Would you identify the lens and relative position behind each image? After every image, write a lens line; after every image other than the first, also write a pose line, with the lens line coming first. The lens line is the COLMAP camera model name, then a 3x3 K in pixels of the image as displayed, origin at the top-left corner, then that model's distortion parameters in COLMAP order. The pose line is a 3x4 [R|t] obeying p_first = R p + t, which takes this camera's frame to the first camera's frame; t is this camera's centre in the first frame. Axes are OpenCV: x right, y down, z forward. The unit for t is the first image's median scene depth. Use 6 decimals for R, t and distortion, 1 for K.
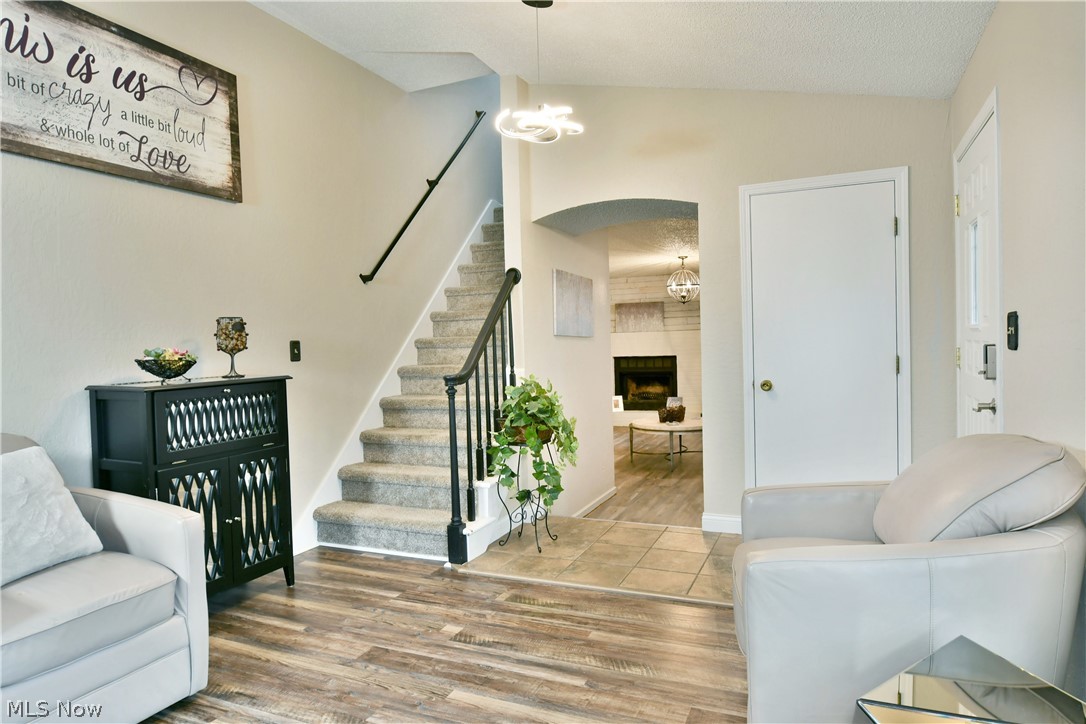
lens RADIAL K [[667.0, 0, 542.4], [0, 667.0, 354.7], [0, 0, 1]] dist [-0.010939, -0.007085]
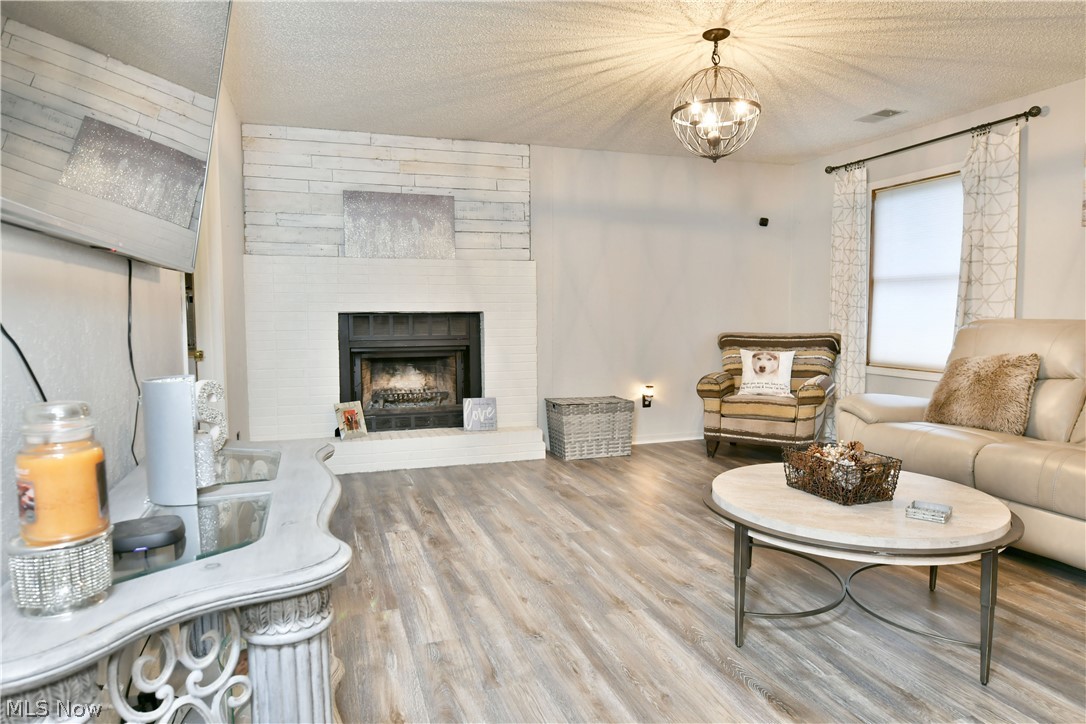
lens RADIAL K [[675.9, 0, 541.3], [0, 675.9, 364.0], [0, 0, 1]] dist [-0.014204, -0.002220]
pose [[0.745857, -0.027044, 0.665557, -0.090115], [-0.005465, 0.998893, 0.046712, 0.015412], [-0.666083, -0.038478, 0.744884, 0.592158]]
